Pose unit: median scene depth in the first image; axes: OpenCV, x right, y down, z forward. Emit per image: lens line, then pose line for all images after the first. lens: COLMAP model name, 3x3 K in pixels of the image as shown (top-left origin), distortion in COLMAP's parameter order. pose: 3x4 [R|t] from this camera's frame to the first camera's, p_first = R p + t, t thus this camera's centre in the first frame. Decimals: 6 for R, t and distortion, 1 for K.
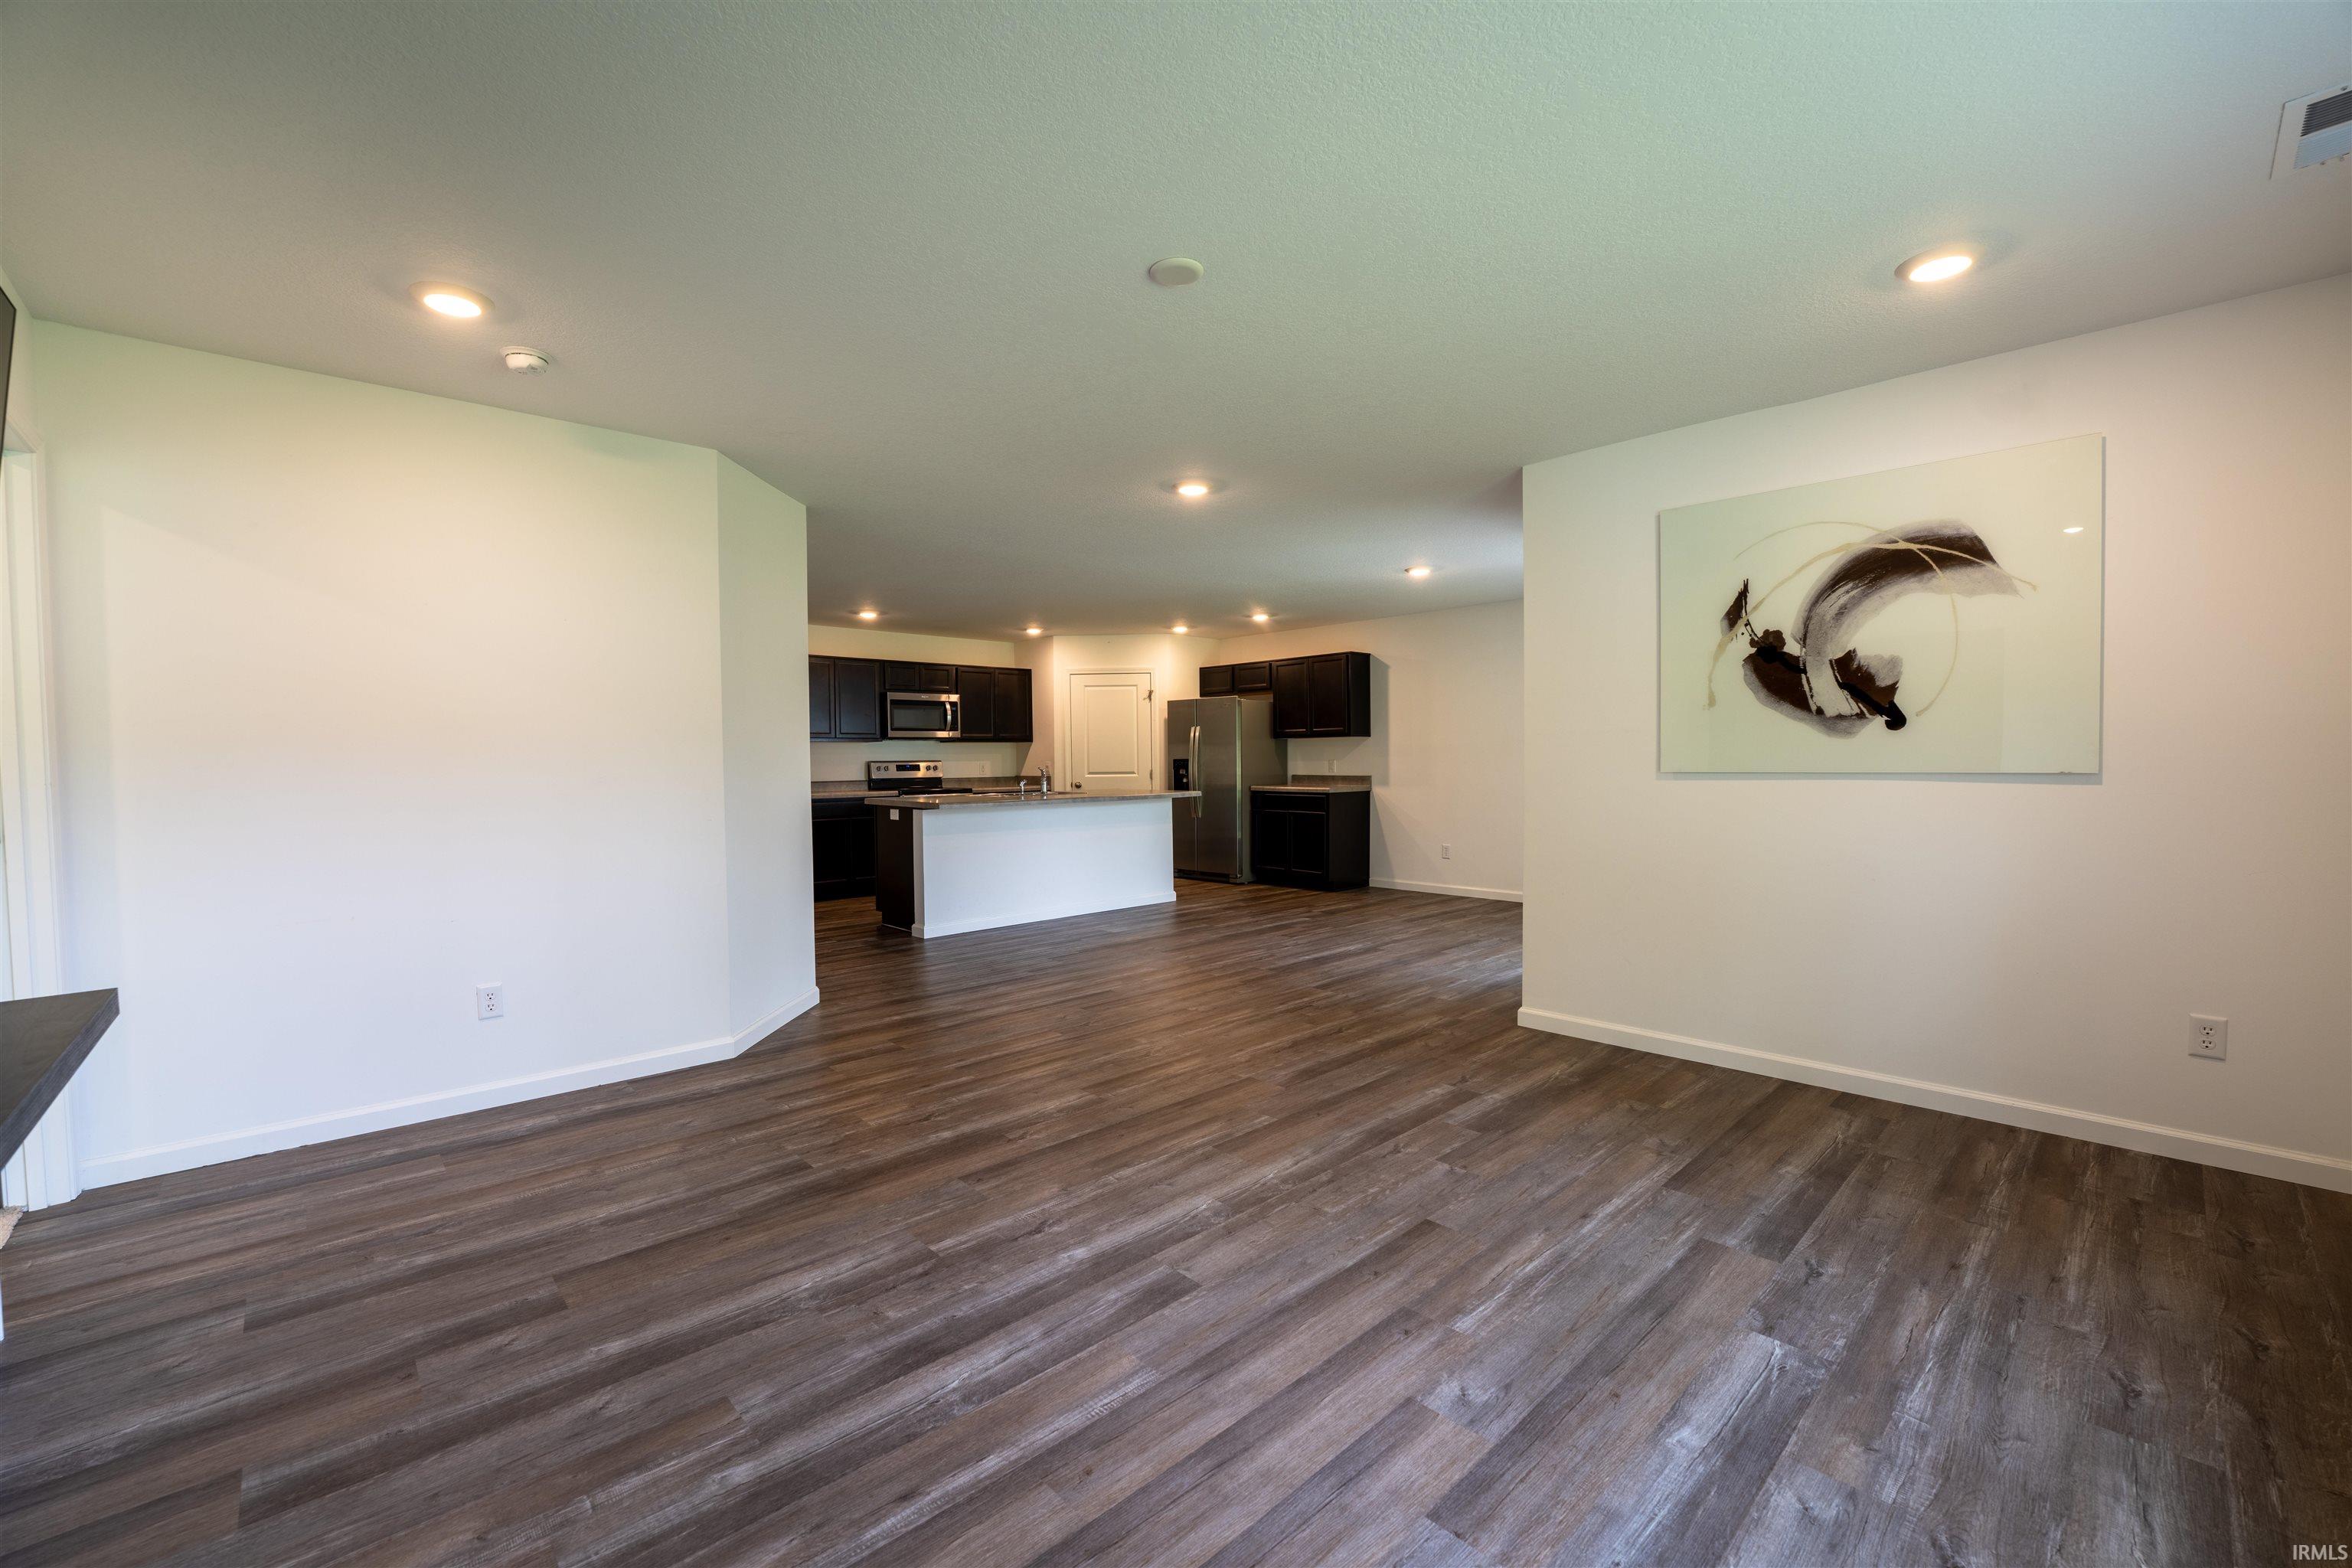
lens RADIAL K [[952.0, 0, 1166.3], [0, 952.0, 782.8], [0, 0, 1]] dist [-0.000293, -0.000119]
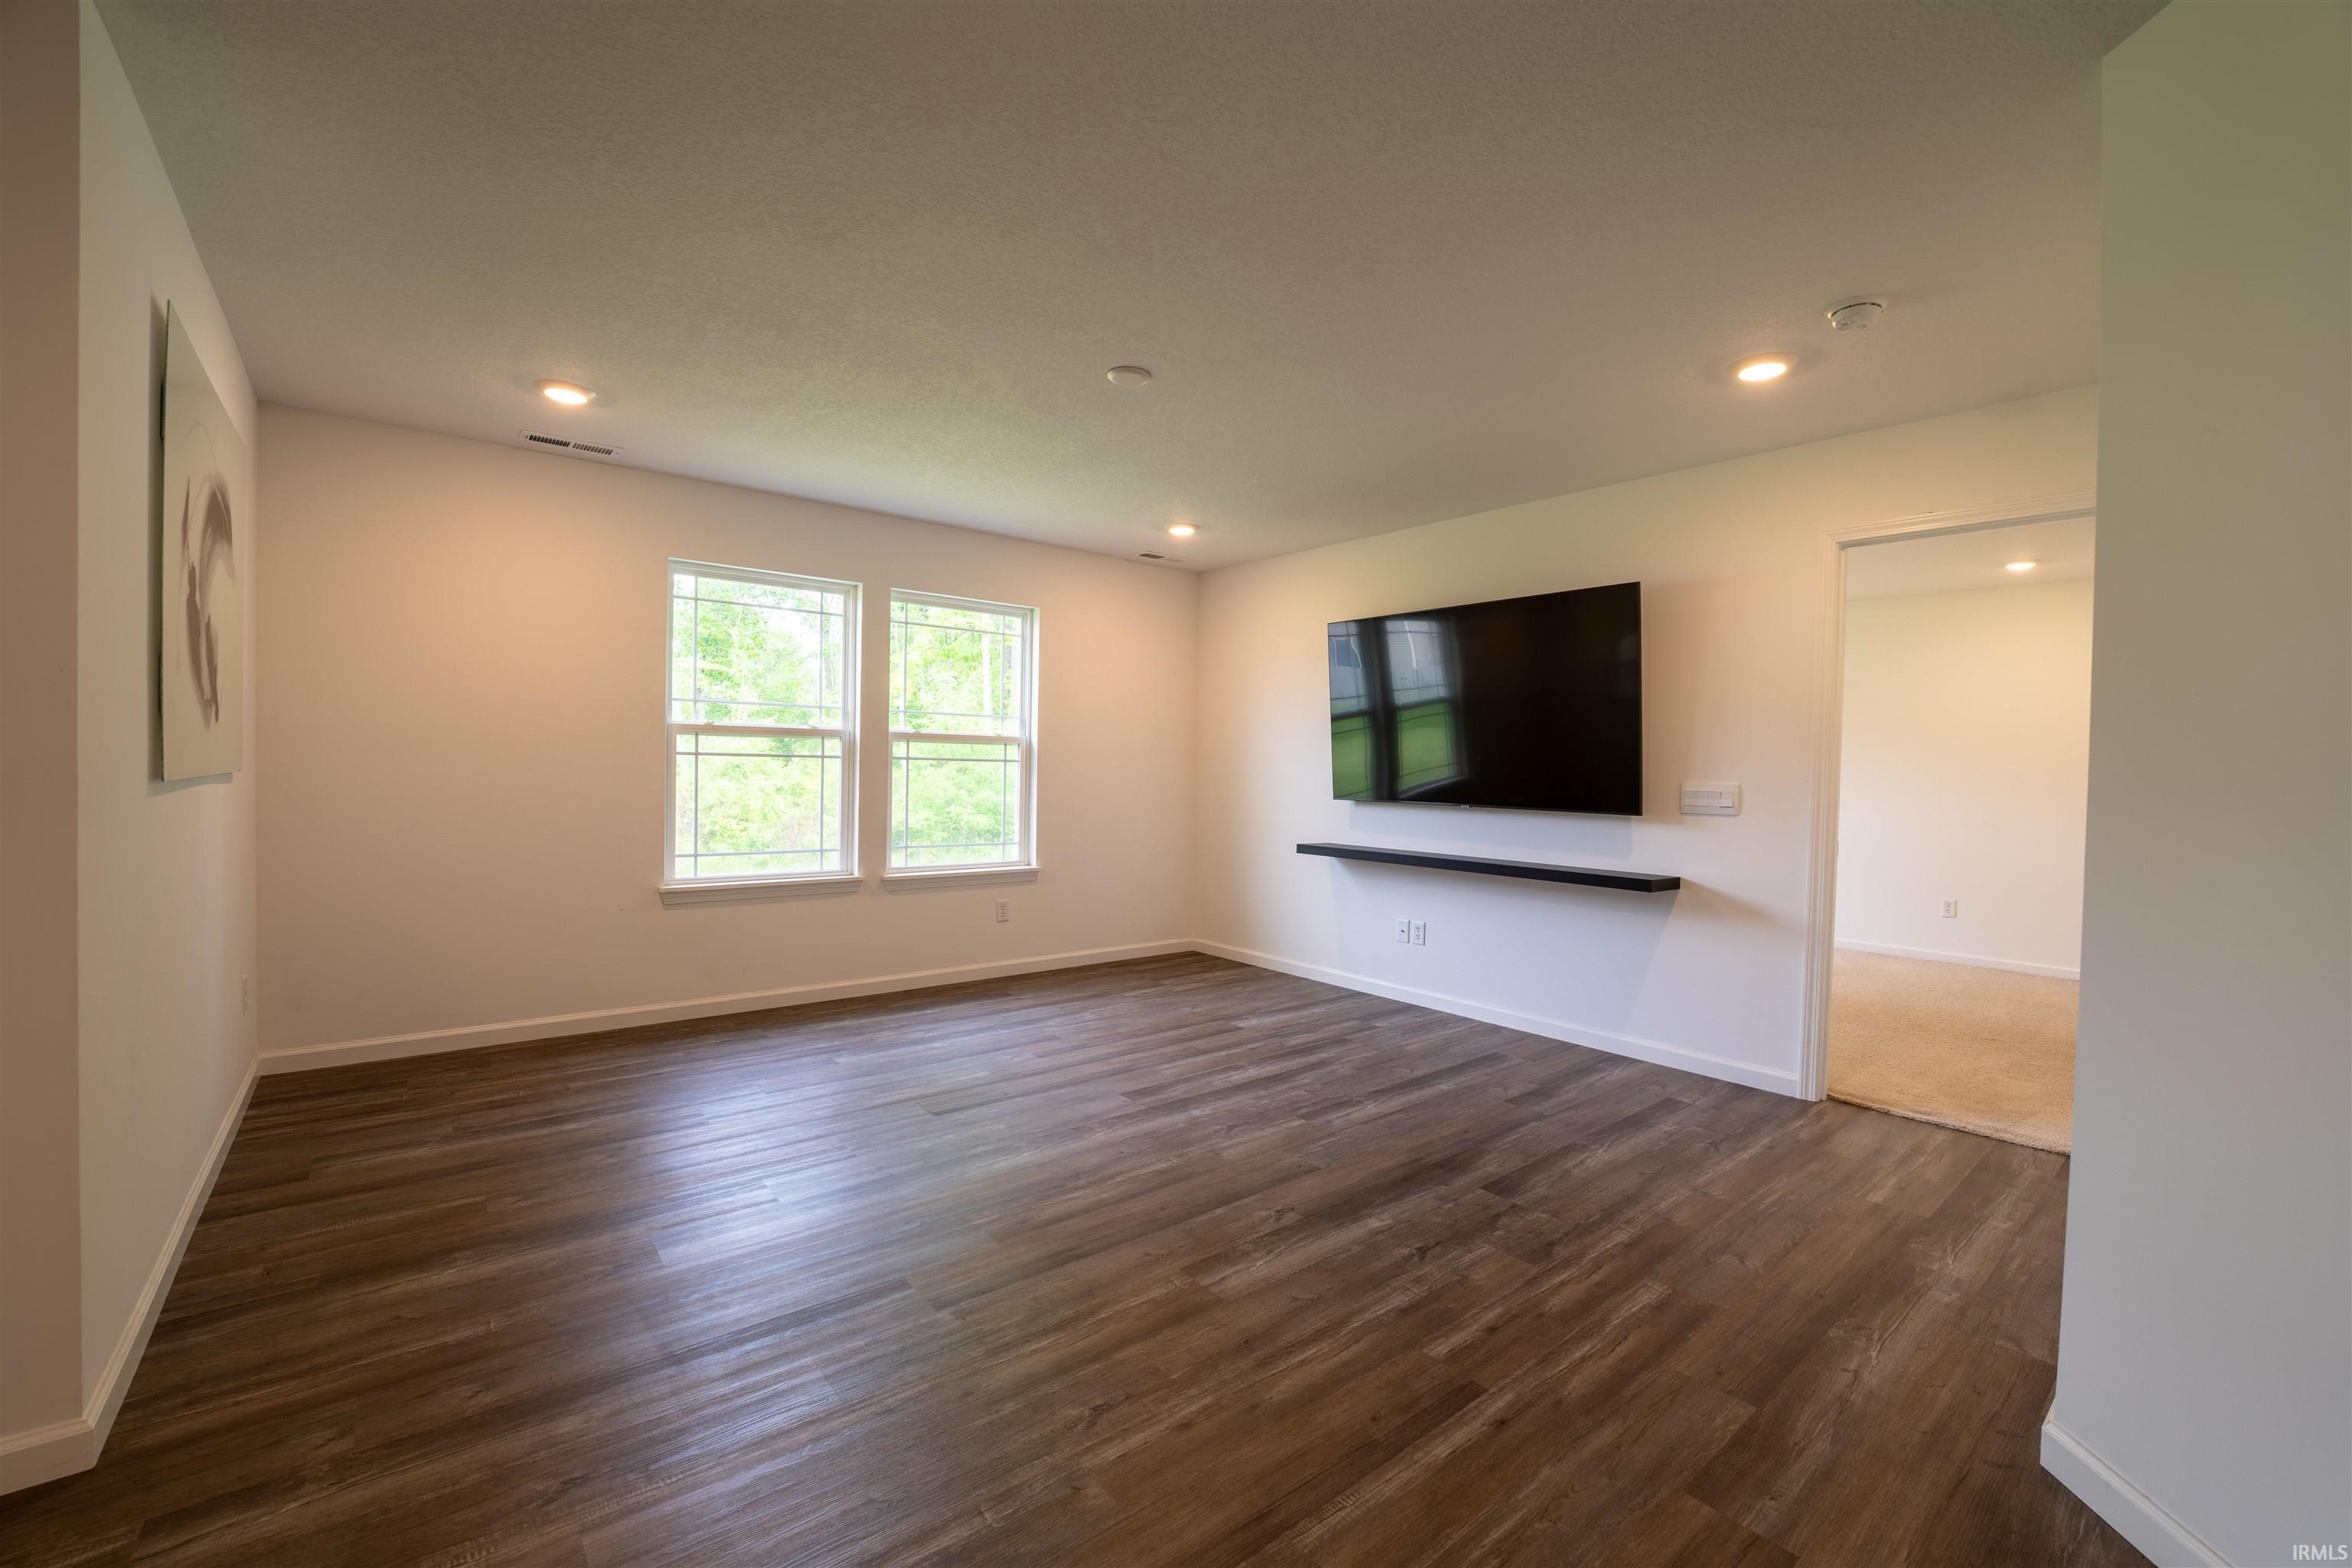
lens RADIAL K [[952.0, 0, 1166.3], [0, 952.0, 782.8], [0, 0, 1]] dist [-0.000293, -0.000119]
pose [[-0.997694, -0.009559, 0.067189, -0.125407], [-0.006724, 0.999083, 0.042288, -0.055943], [-0.067531, 0.041738, -0.996844, 2.215252]]
